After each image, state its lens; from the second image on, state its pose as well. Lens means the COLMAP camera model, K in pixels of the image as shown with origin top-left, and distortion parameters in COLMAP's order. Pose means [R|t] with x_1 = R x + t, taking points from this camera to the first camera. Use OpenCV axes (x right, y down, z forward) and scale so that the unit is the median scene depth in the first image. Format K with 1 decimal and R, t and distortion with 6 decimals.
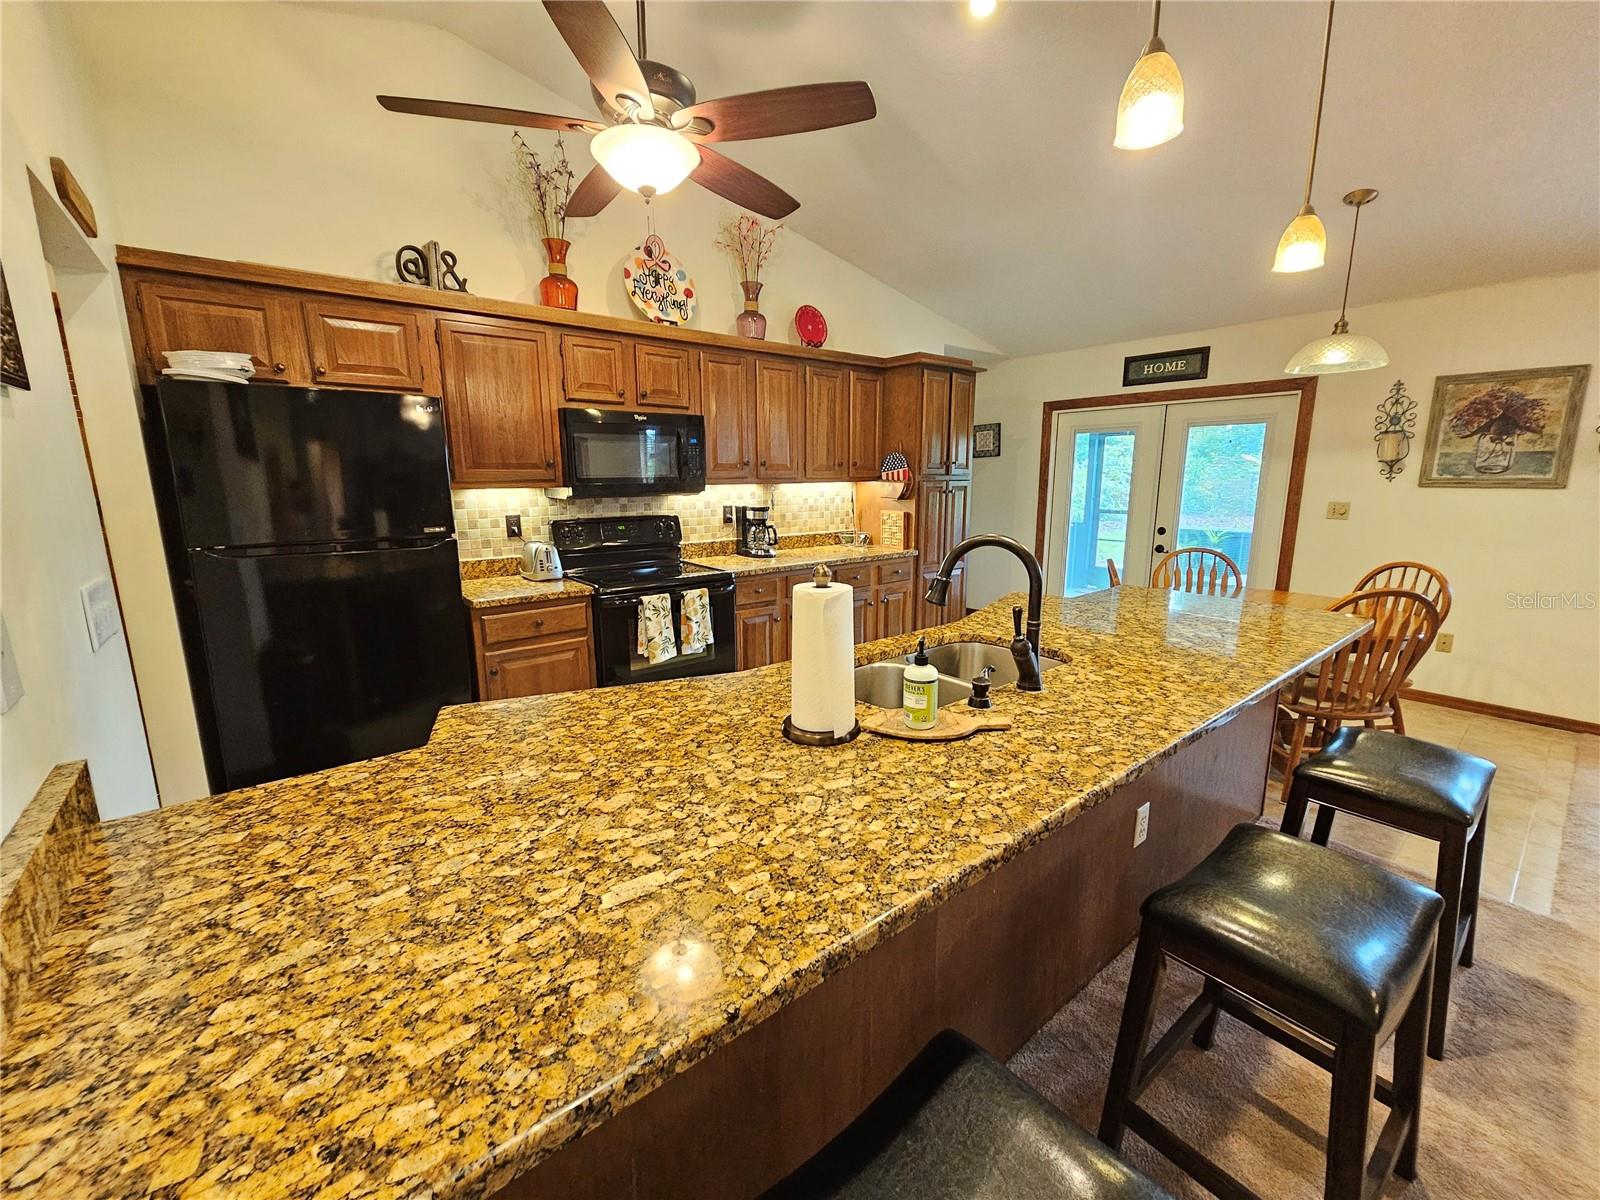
lens RADIAL K [[658.8, 0, 800.2], [0, 658.8, 607.7], [0, 0, 1]] dist [-0.000579, 0.000034]
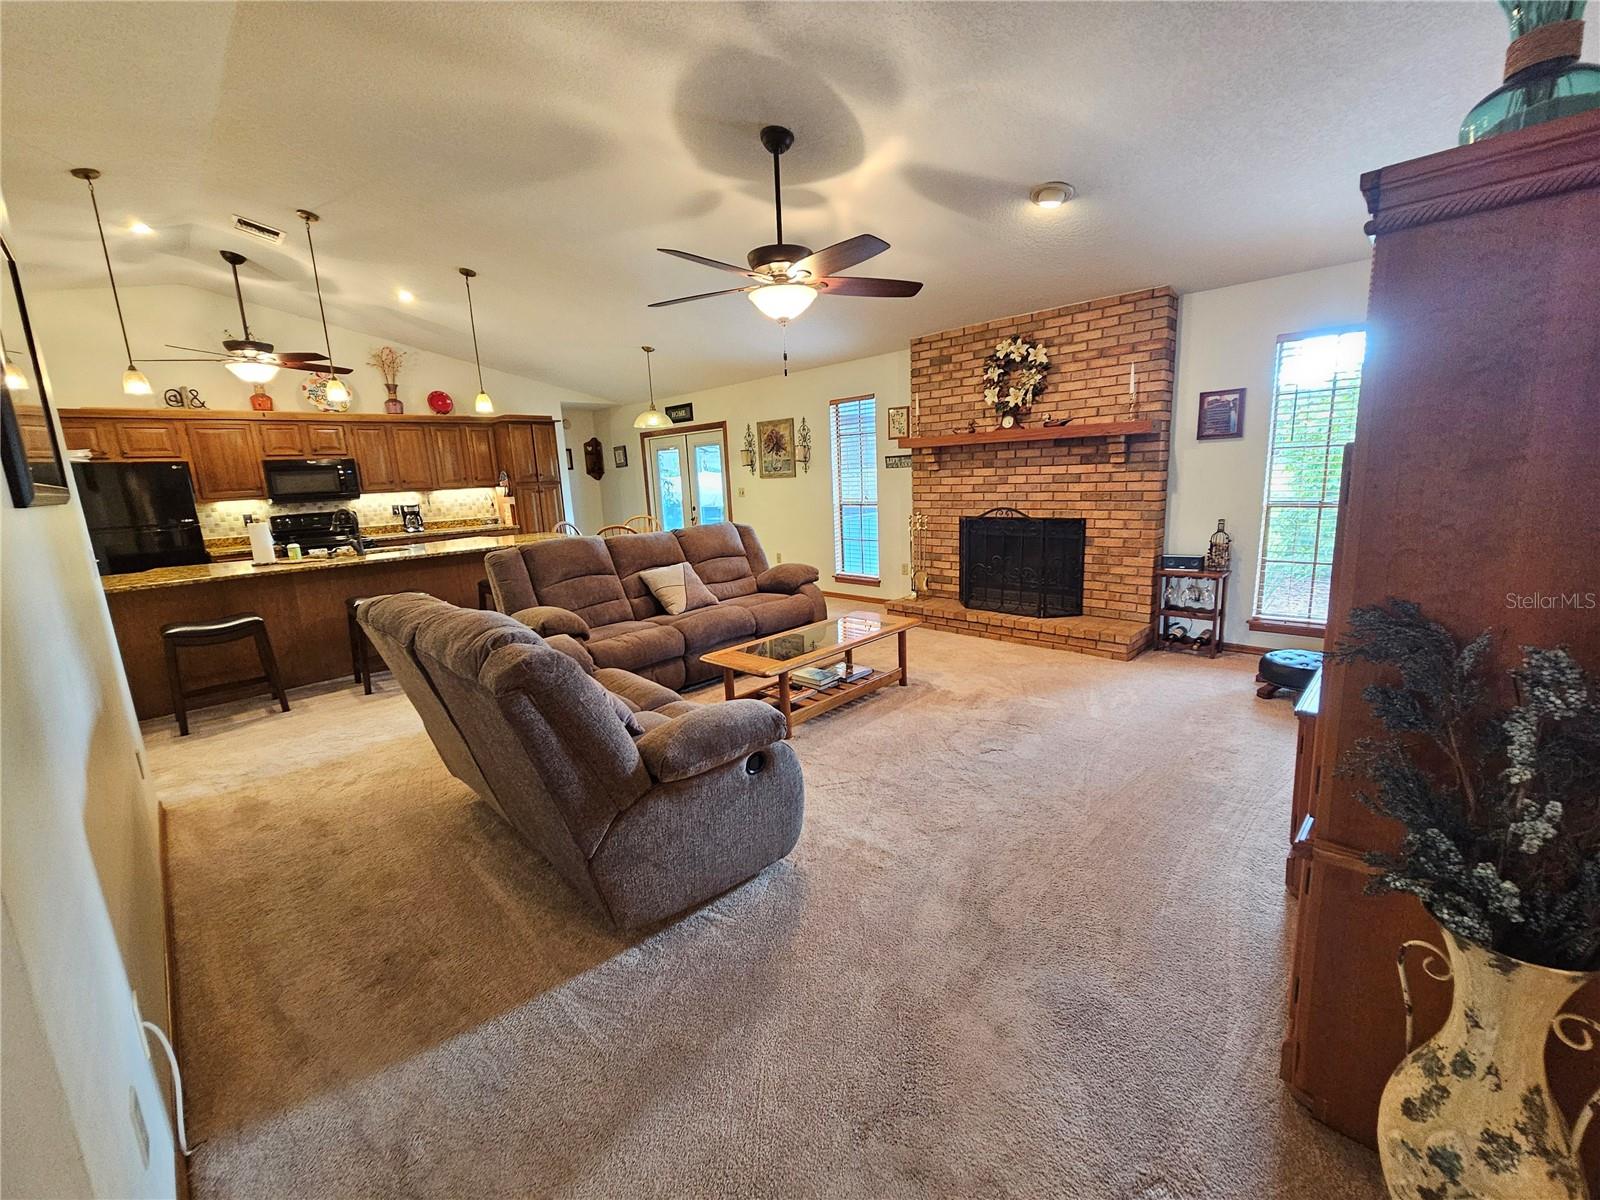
lens RADIAL K [[658.8, 0, 800.6], [0, 658.8, 596.2], [0, 0, 1]] dist [-0.000579, 0.000034]
pose [[0.994147, -0.059022, 0.090494, 0.867628], [0.060355, 0.998104, -0.012072, 0.193461], [-0.089610, 0.017464, 0.995824, -0.937256]]
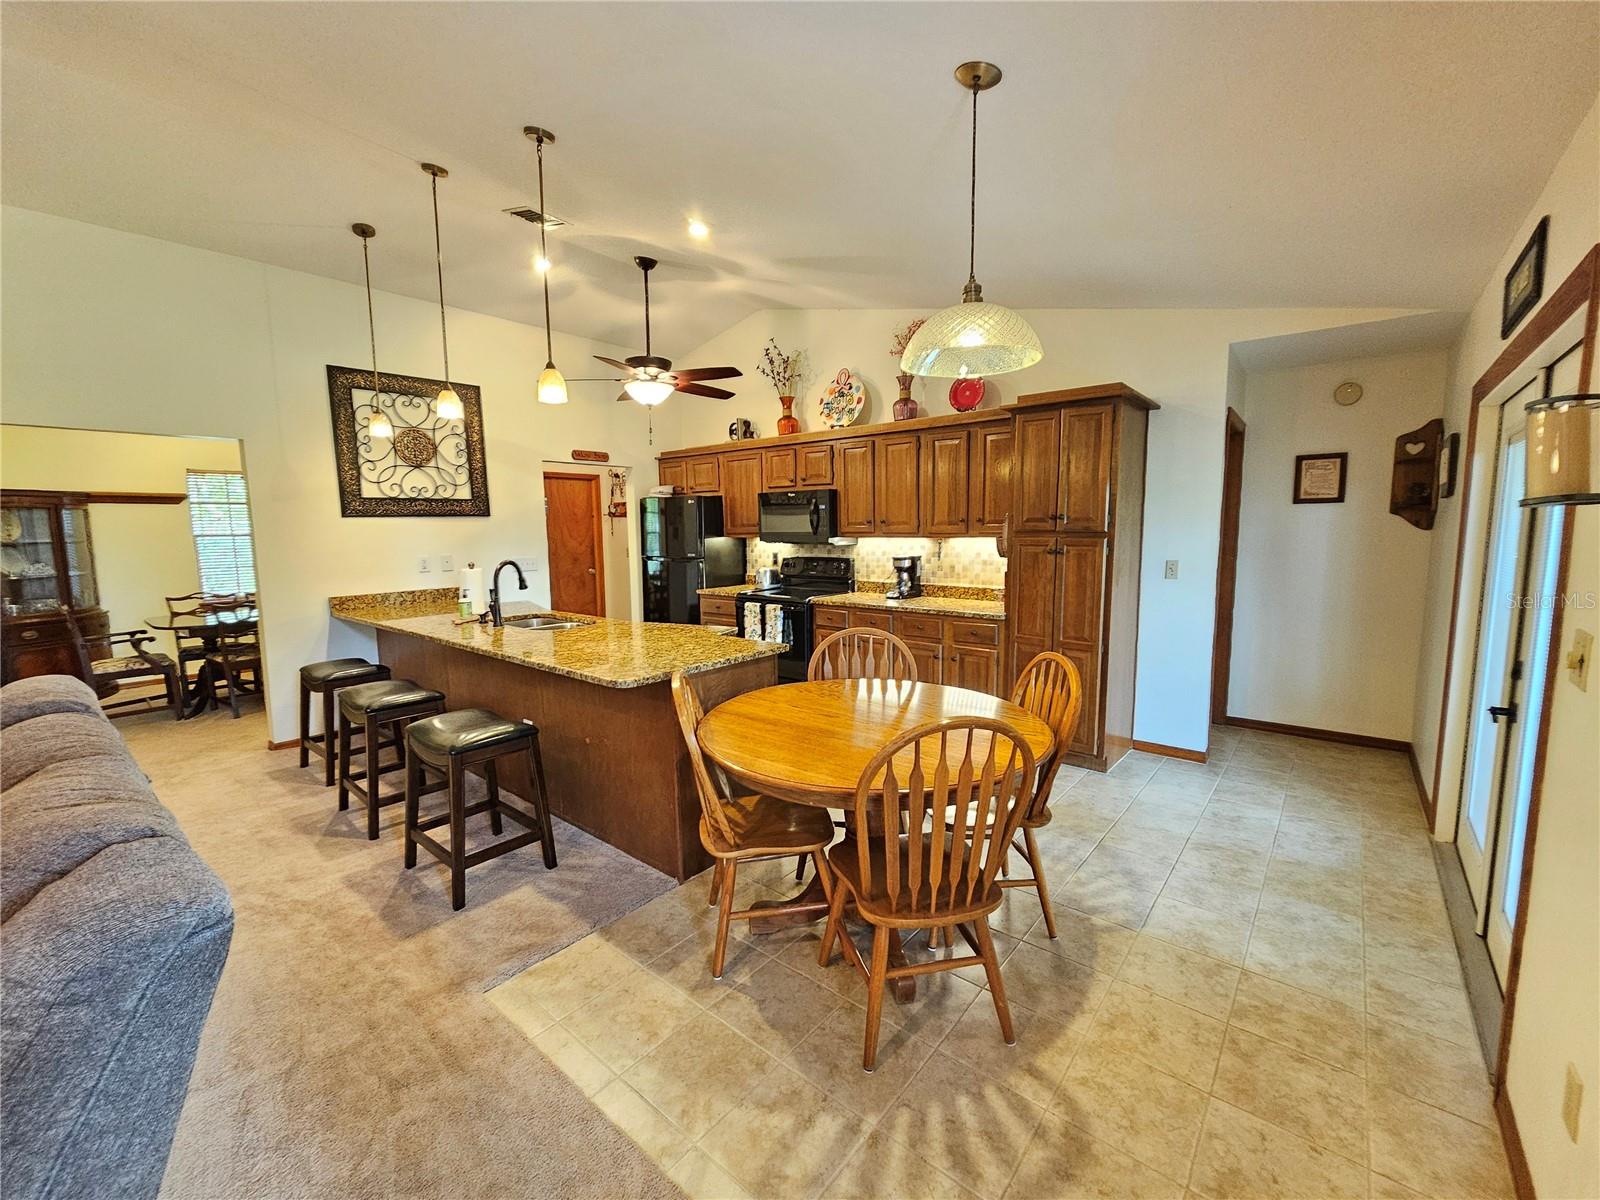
lens RADIAL K [[658.8, 0, 798.5], [0, 658.8, 602.3], [0, 0, 1]] dist [-0.000579, 0.000034]
pose [[0.187772, 0.111408, -0.975874, 1.142935], [-0.188854, 0.979103, 0.075438, -0.134467], [0.963886, 0.170133, 0.204888, 0.626515]]
